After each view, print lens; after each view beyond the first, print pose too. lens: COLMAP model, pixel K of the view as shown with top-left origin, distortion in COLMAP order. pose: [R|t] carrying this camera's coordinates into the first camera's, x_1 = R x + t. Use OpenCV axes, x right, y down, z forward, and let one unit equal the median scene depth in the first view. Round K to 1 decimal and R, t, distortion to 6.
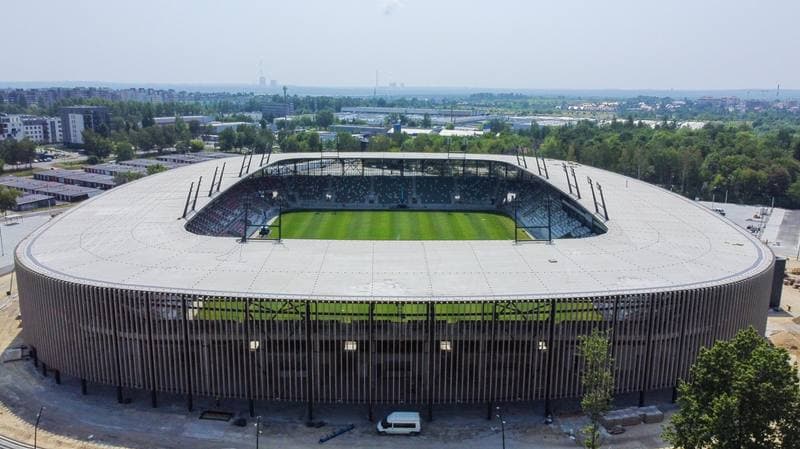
lens RADIAL K [[647.3, 0, 400.0], [0, 647.3, 224.5], [0, 0, 1]] dist [-0.003906, -0.001733]
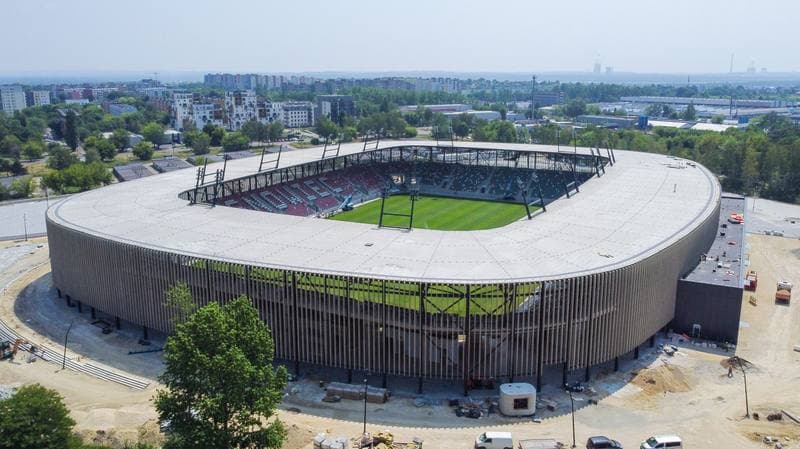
lens RADIAL K [[665.2, 0, 395.2], [0, 665.2, 211.9], [0, 0, 1]] dist [-0.003421, -0.002923]
pose [[0.869740, 0.088951, -0.485427, 0.229382], [-0.091511, 0.995633, 0.018481, -0.006354], [0.484951, 0.028348, 0.874082, 0.015696]]
